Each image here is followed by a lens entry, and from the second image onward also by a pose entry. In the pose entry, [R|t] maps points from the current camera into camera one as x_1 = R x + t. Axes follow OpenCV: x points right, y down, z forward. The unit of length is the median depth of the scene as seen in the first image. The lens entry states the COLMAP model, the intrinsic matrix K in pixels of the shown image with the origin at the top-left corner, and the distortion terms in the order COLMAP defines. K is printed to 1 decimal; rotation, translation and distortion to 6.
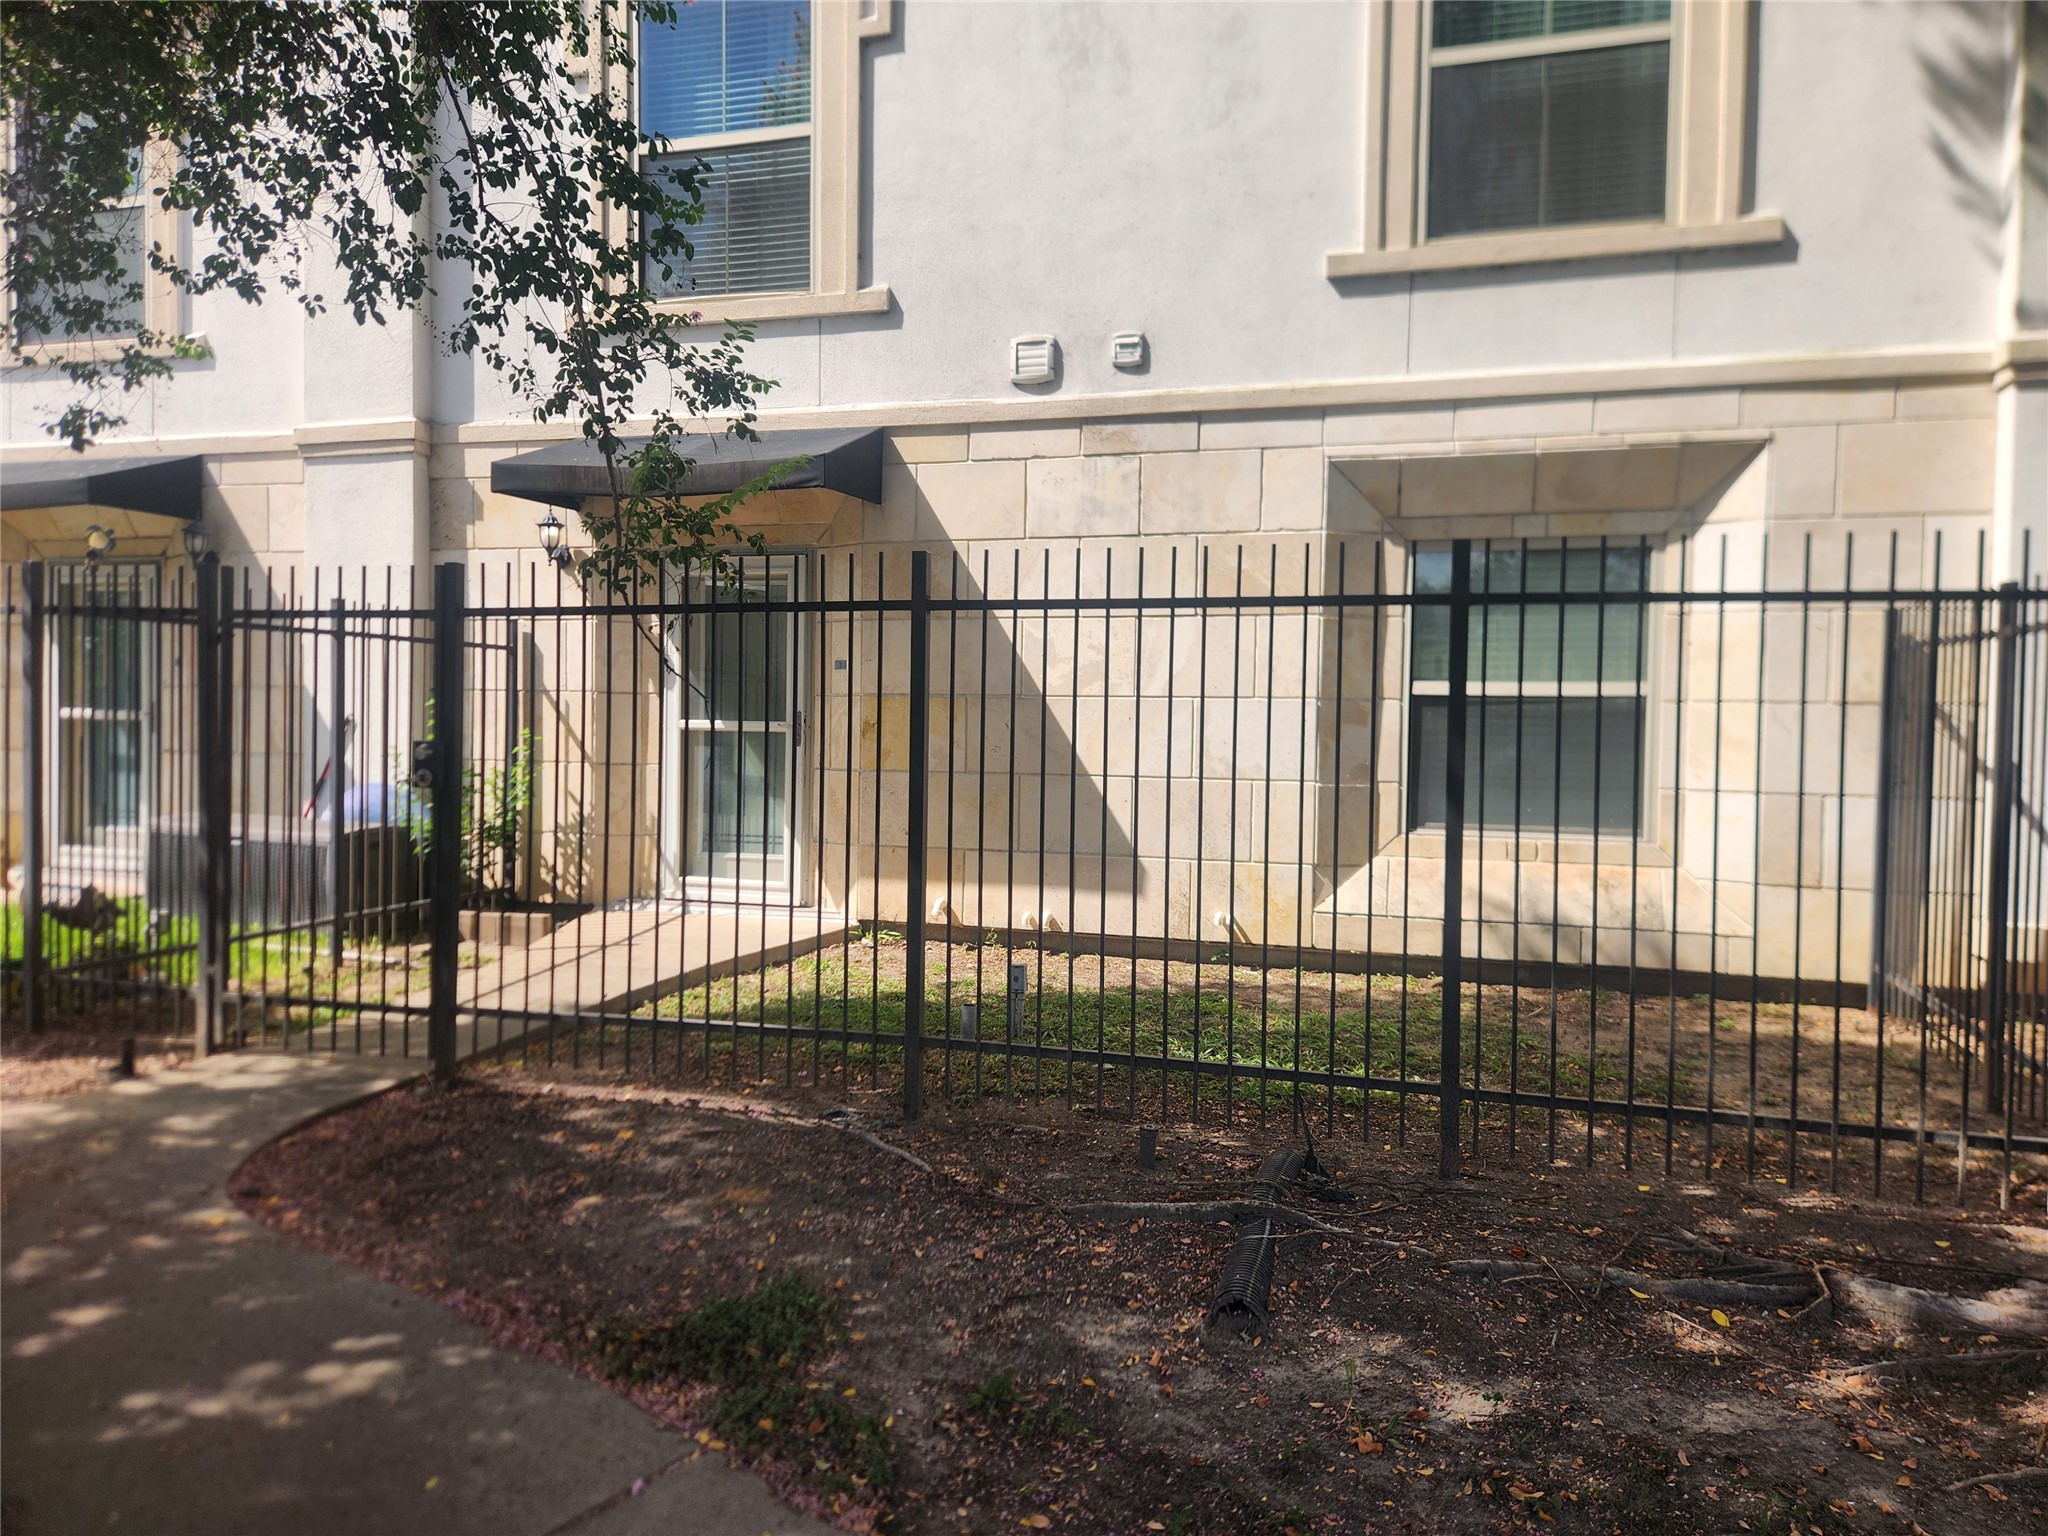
lens RADIAL K [[1378.0, 0, 1024.0], [0, 1378.0, 768.0], [0, 0, 1]] dist [0.077792, -0.076681]
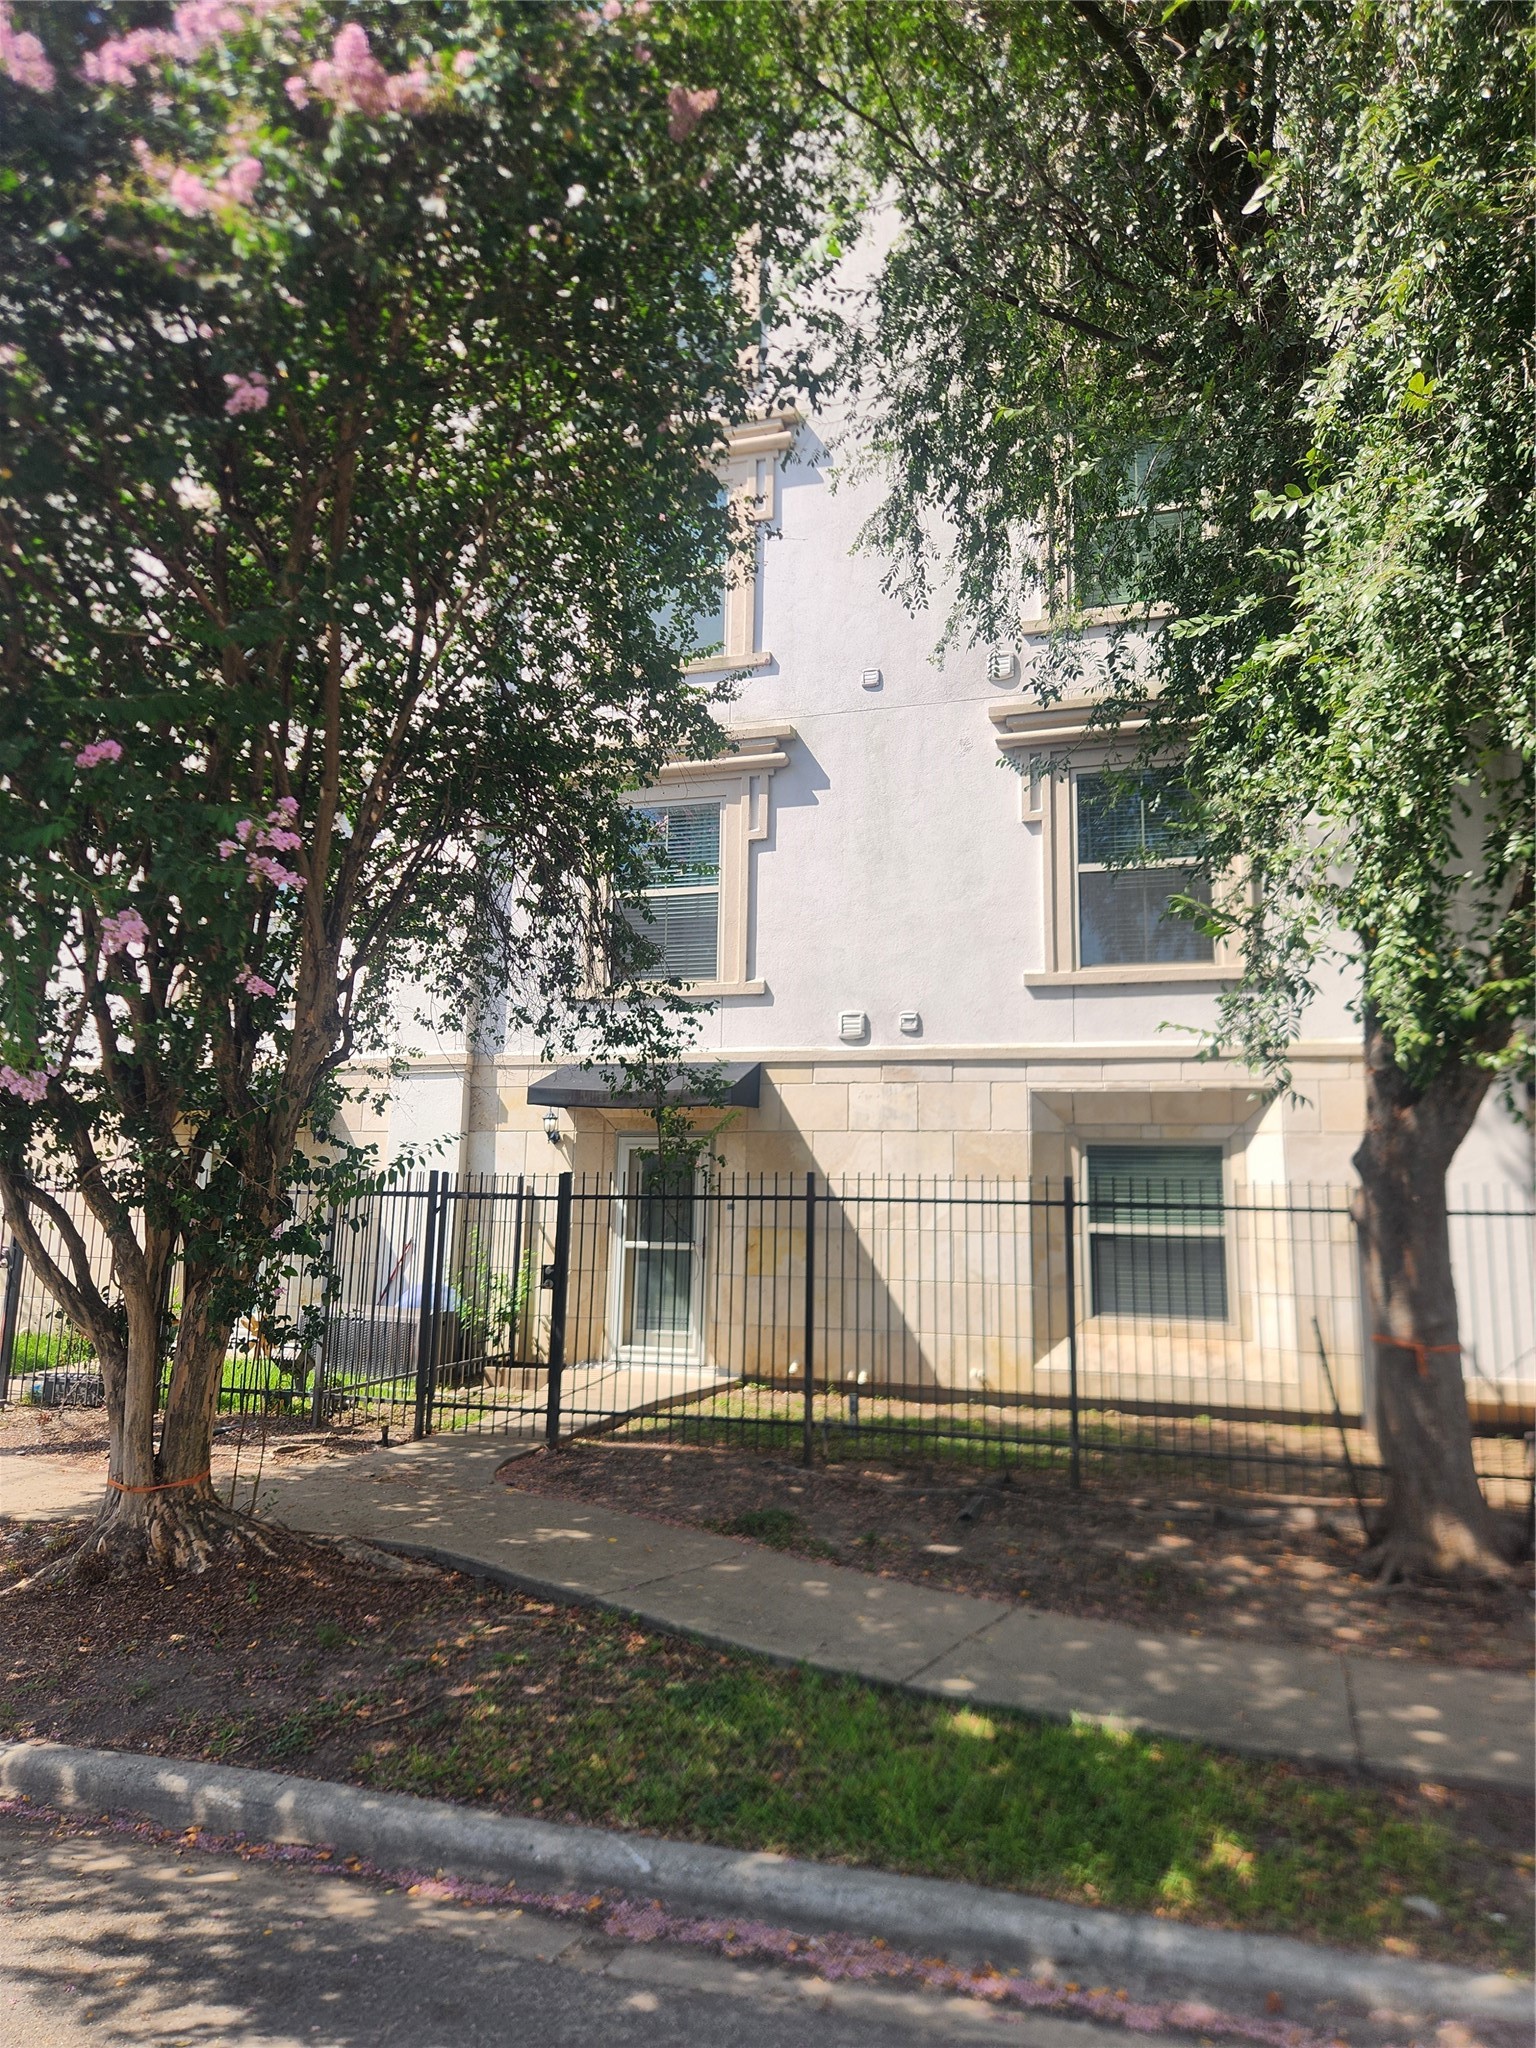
lens RADIAL K [[1361.8, 0, 753.8], [0, 1361.8, 995.5], [0, 0, 1]] dist [0.091274, -0.069645]
pose [[0.999239, -0.002742, -0.038903, -0.051407], [-0.004692, 0.981830, -0.189704, -0.018787], [0.038716, 0.189742, 0.981070, -0.667822]]
